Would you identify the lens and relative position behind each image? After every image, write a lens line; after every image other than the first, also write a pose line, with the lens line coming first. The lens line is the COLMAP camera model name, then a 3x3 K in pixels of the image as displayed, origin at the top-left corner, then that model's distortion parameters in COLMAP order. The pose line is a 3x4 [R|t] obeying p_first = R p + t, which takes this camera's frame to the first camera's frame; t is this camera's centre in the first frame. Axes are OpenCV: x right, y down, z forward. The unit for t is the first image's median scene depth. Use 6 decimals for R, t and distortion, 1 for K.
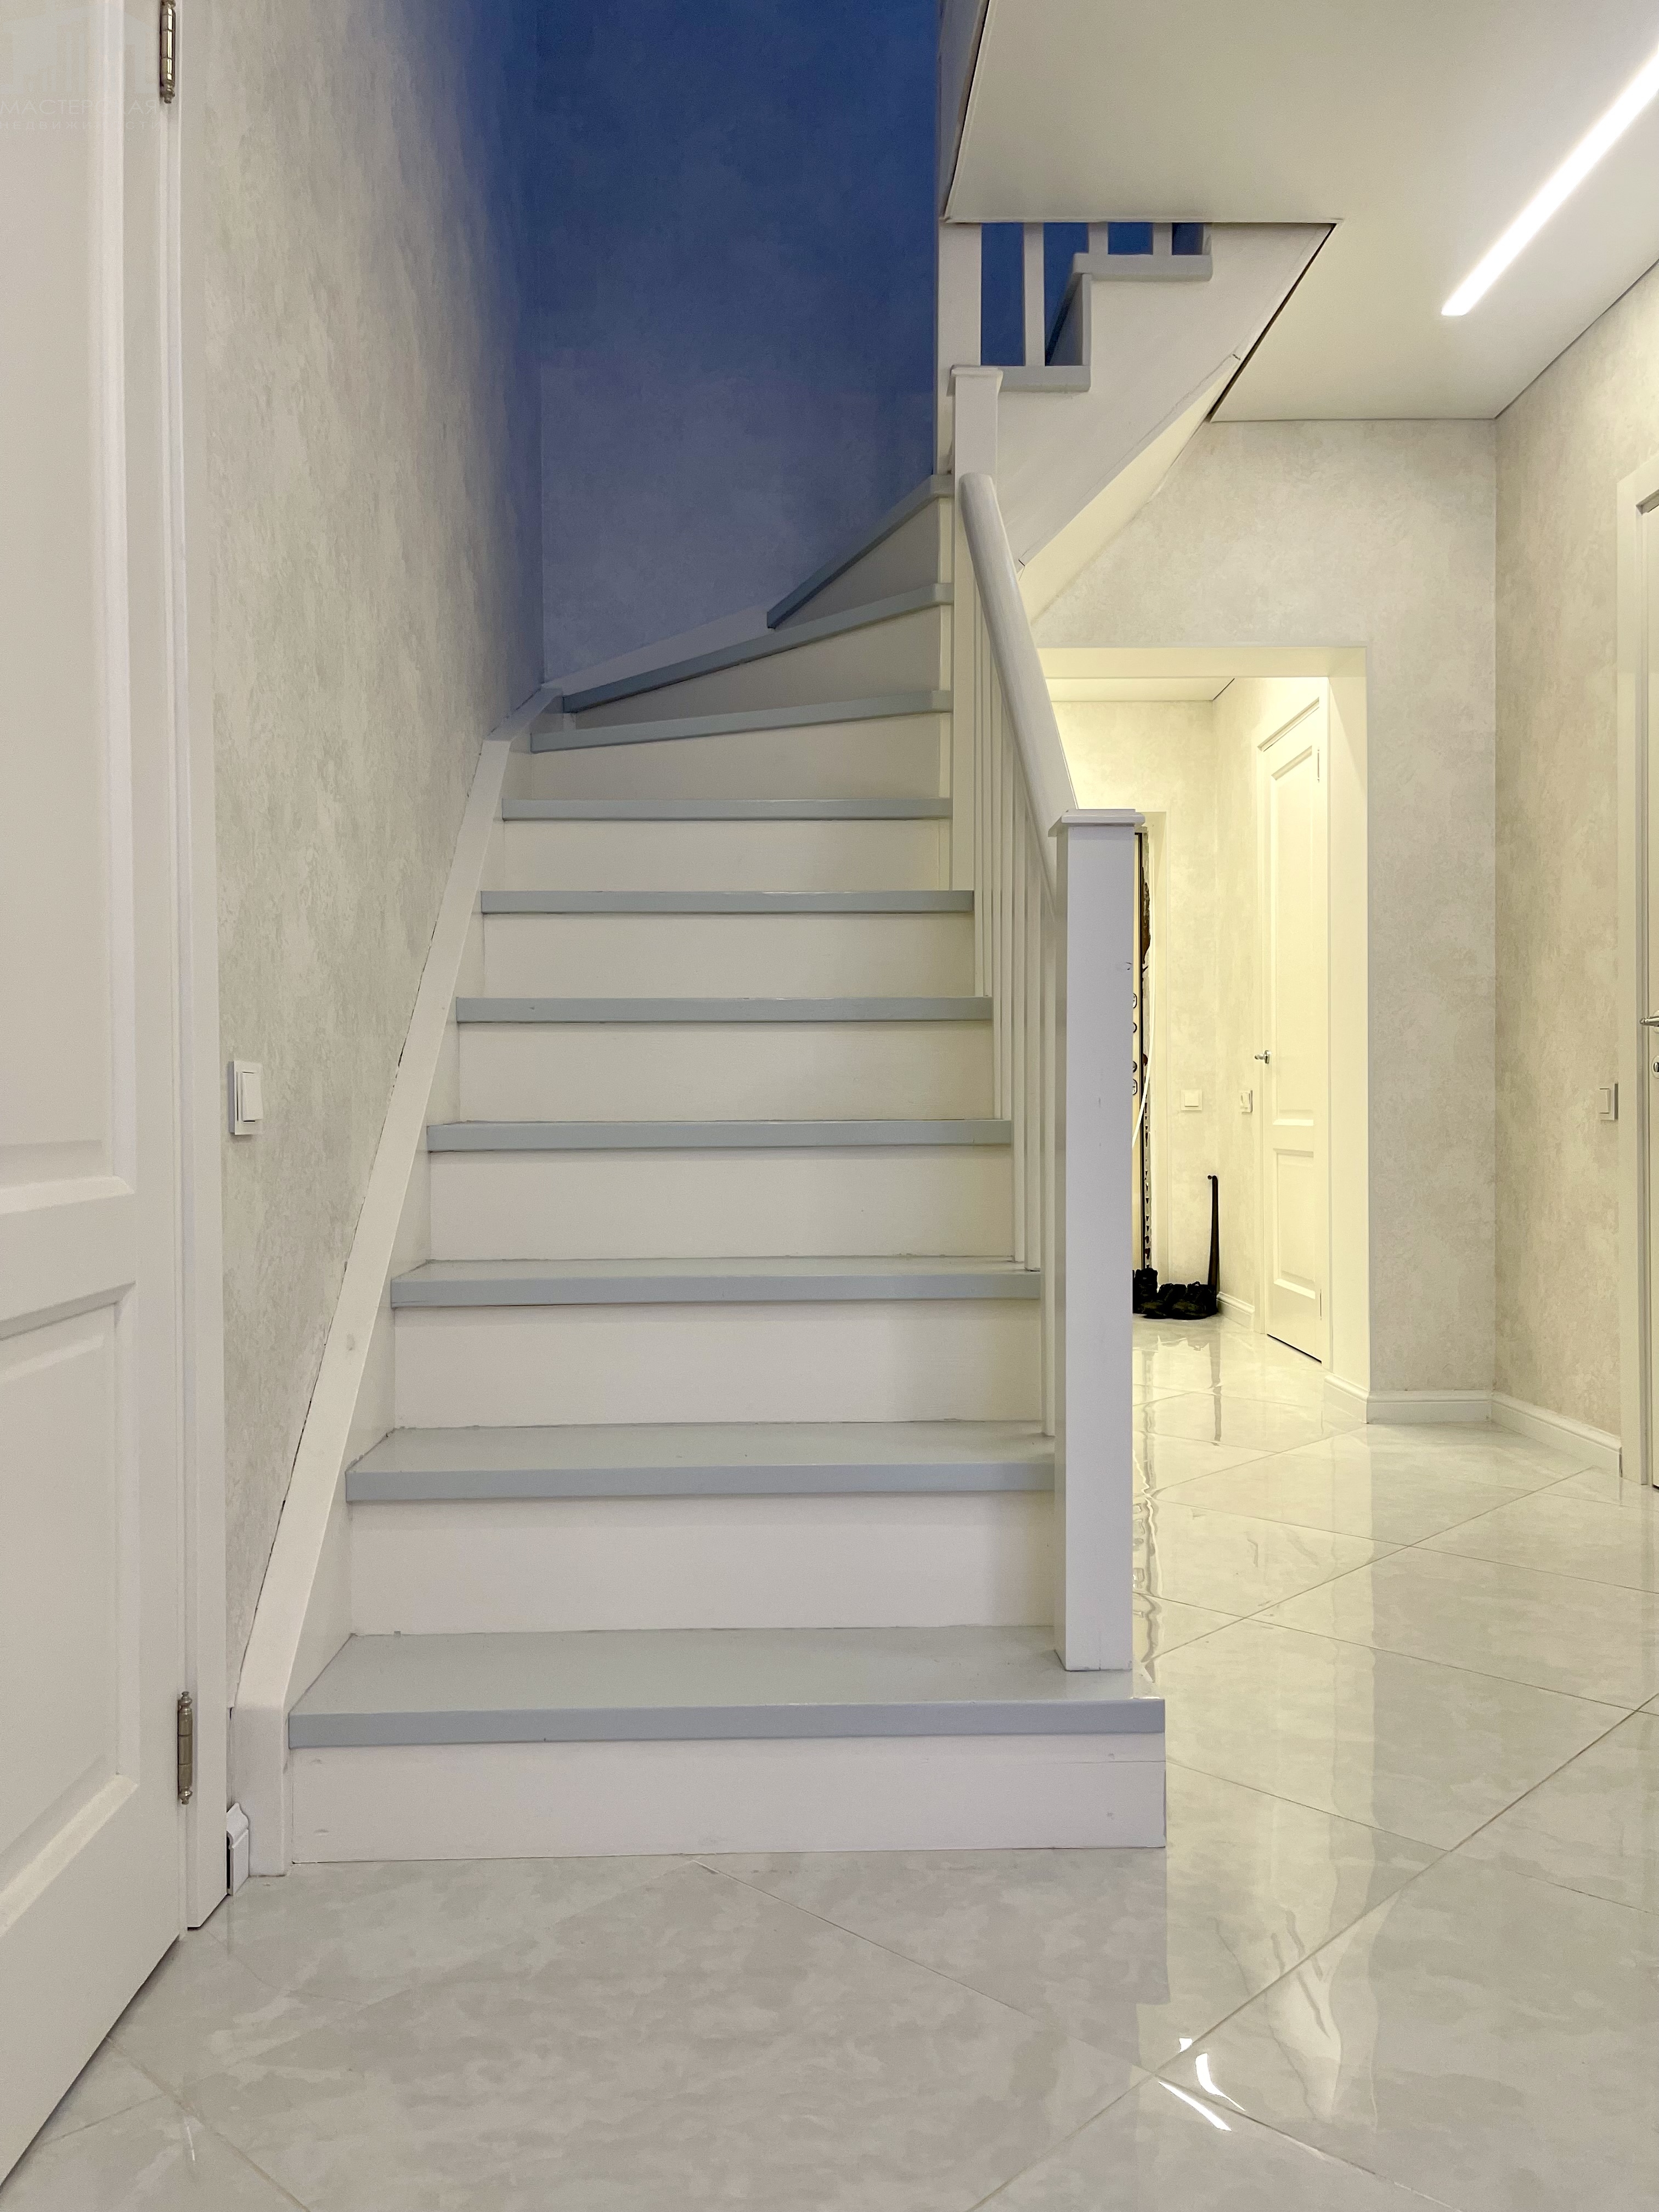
lens RADIAL K [[1661.1, 0, 790.9], [0, 1661.1, 1109.6], [0, 0, 1]] dist [0.075901, -0.097118]
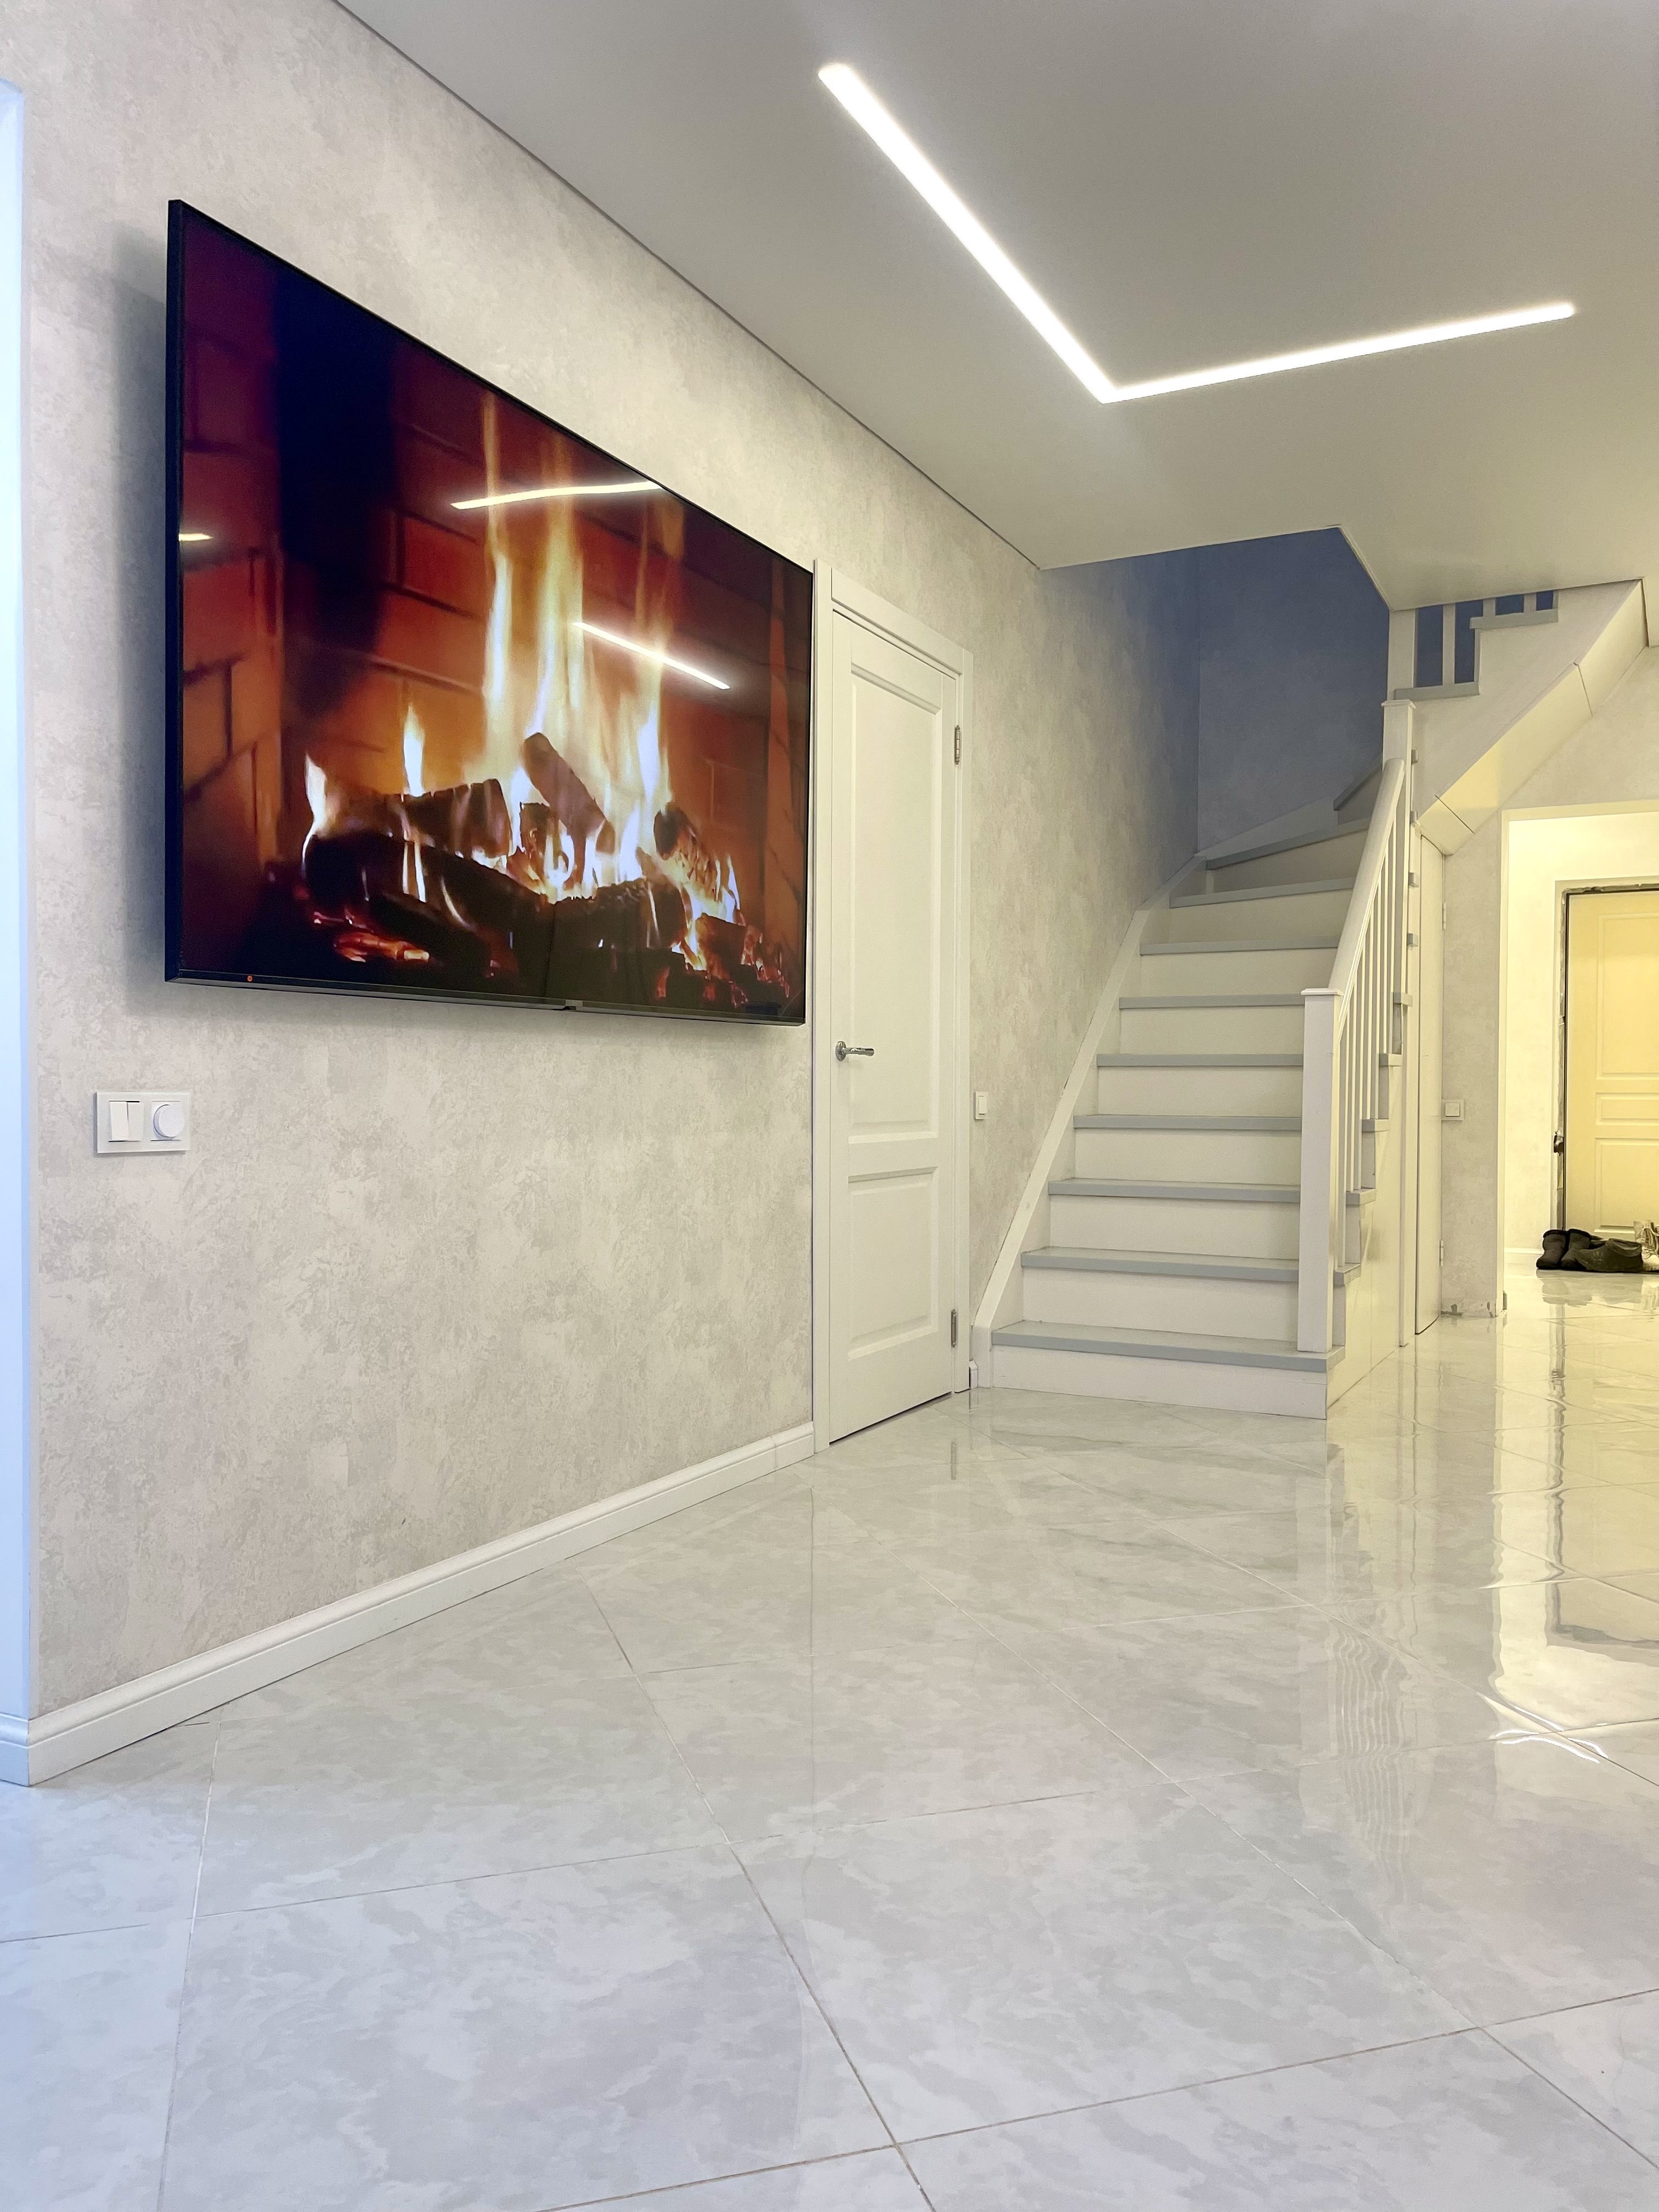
lens RADIAL K [[1648.1, 0, 832.1], [0, 1648.1, 1129.2], [0, 0, 1]] dist [0.064091, -0.075587]
pose [[0.885057, 0.025210, -0.464800, 0.565646], [-0.014932, 0.999556, 0.025780, -0.027102], [0.465244, -0.015877, 0.885040, -1.186616]]
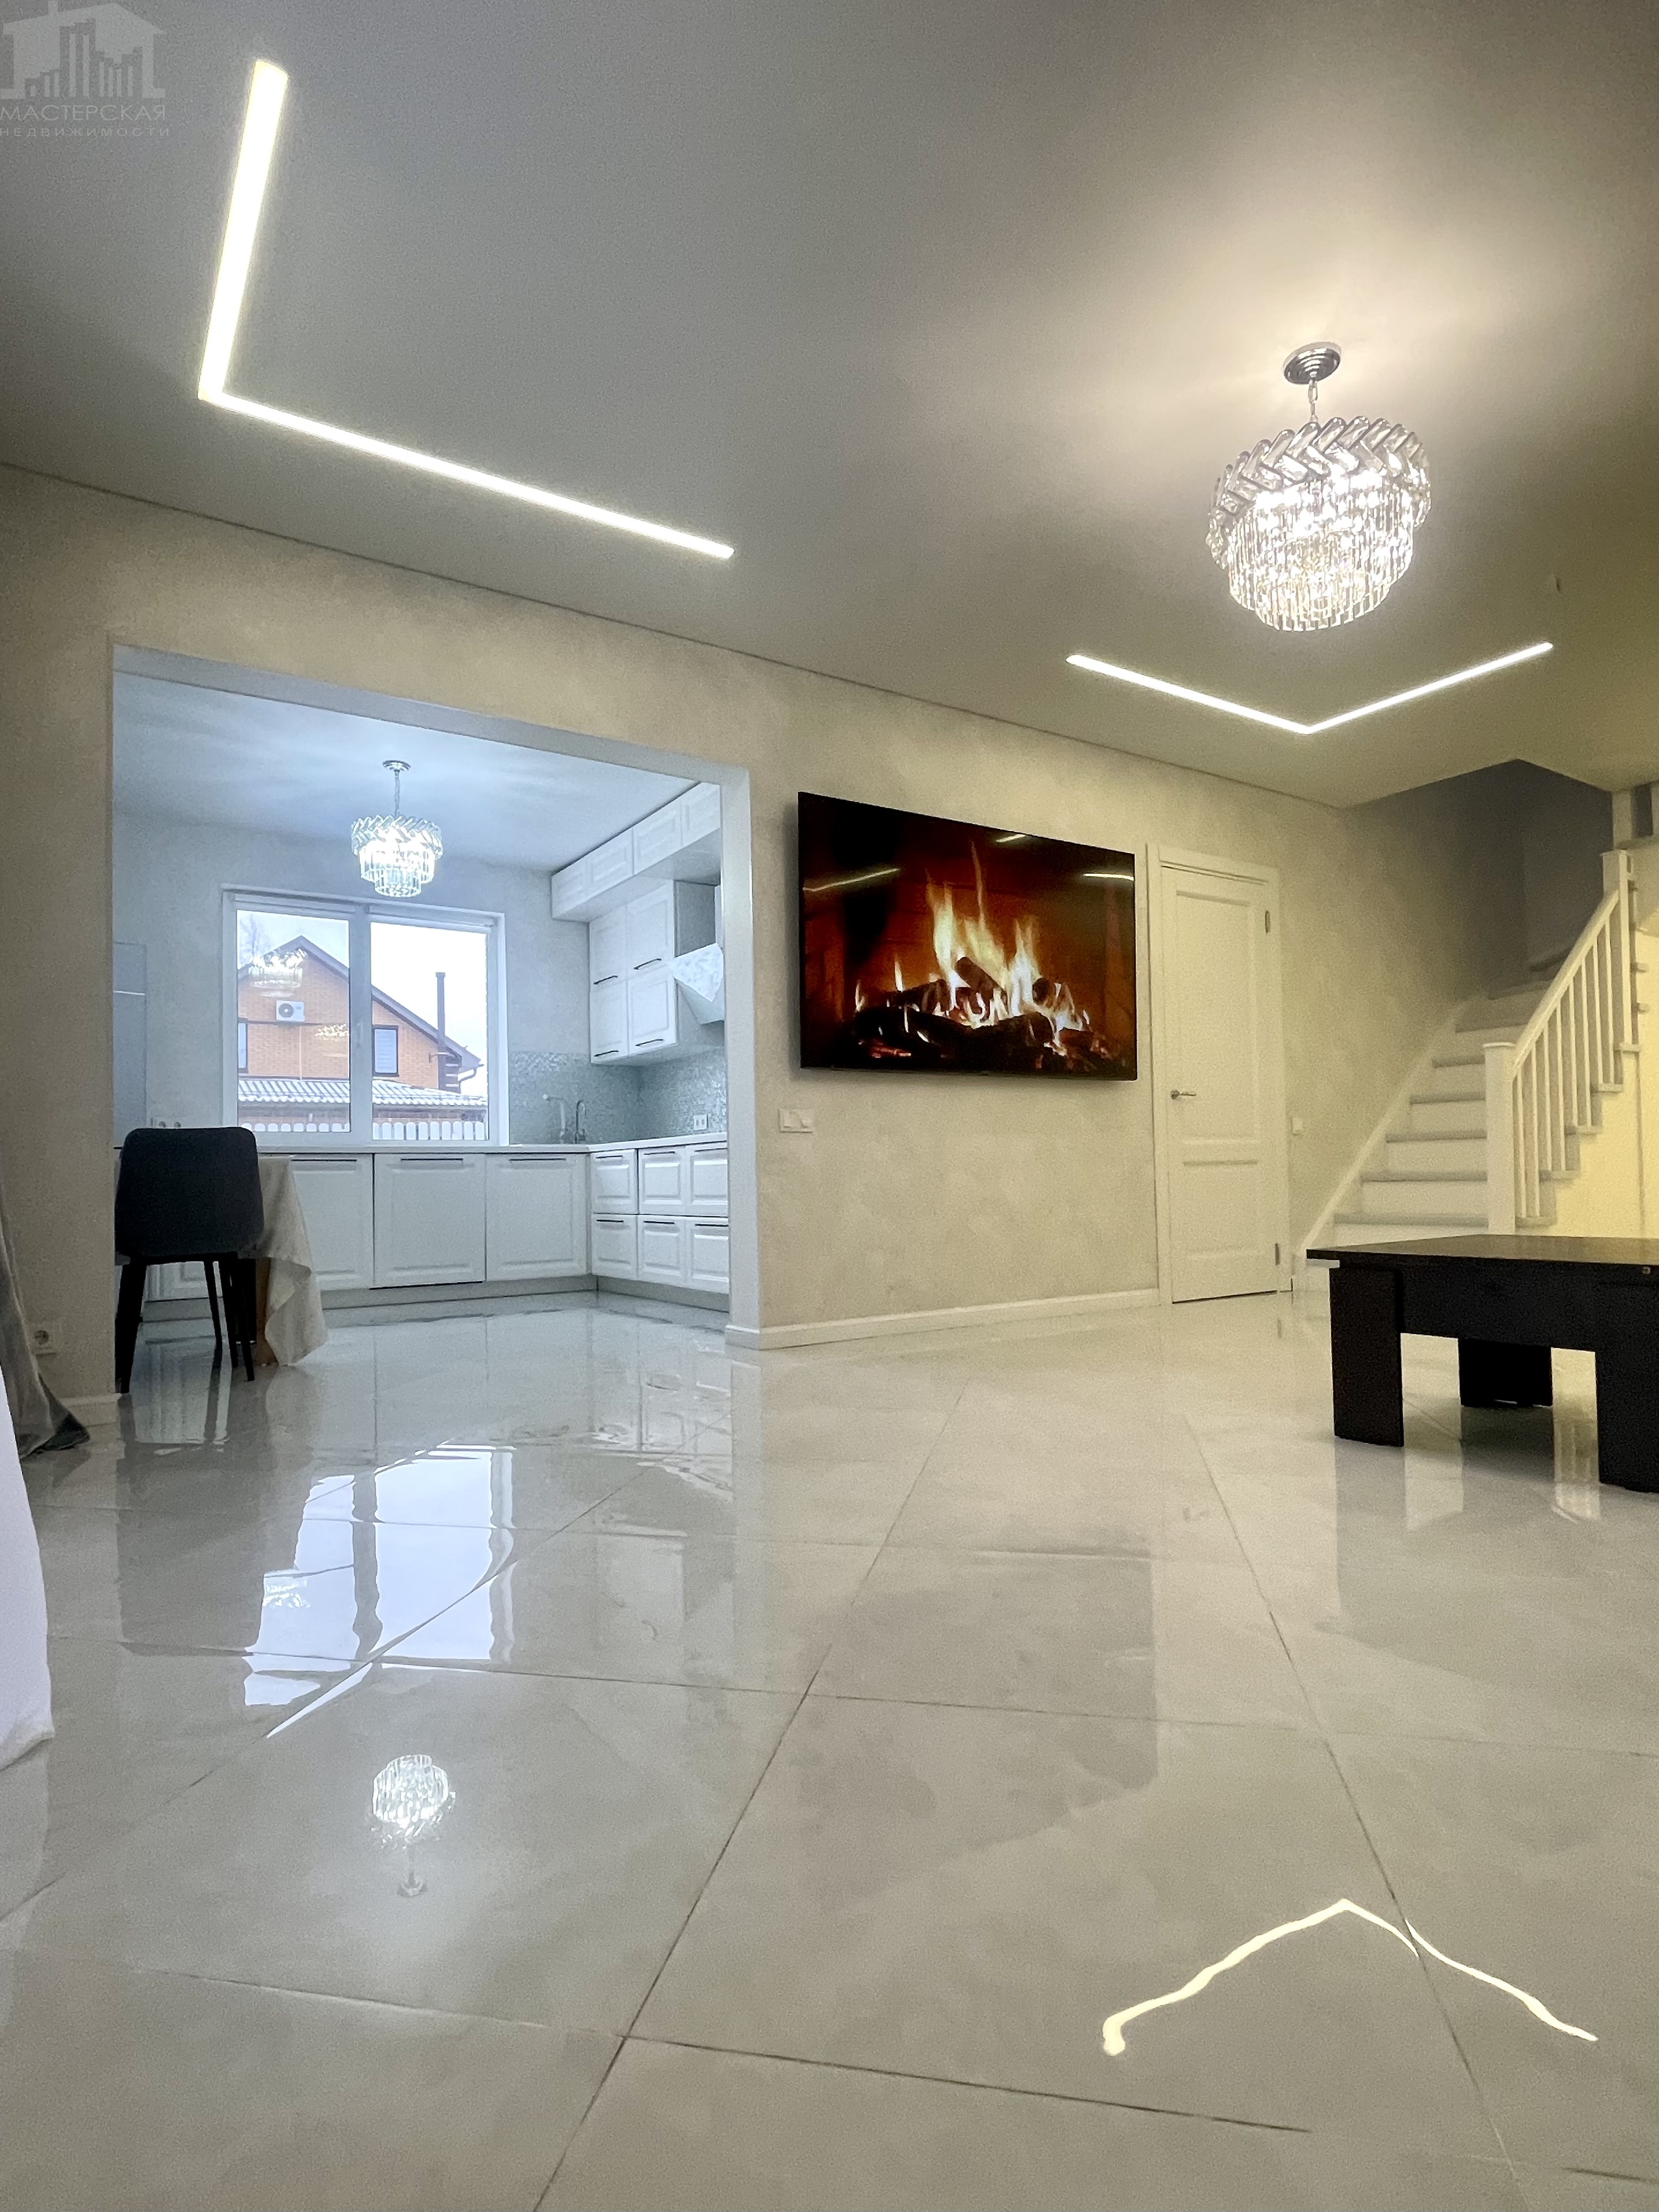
lens RADIAL K [[1172.5, 0, 827.1], [0, 1172.5, 1149.0], [0, 0, 1]] dist [0.016427, -0.037141]
pose [[0.540296, -0.021043, -0.841212, 1.376235], [0.011205, 0.999779, -0.017812, 0.080663], [0.841400, 0.000198, 0.540412, -1.494404]]
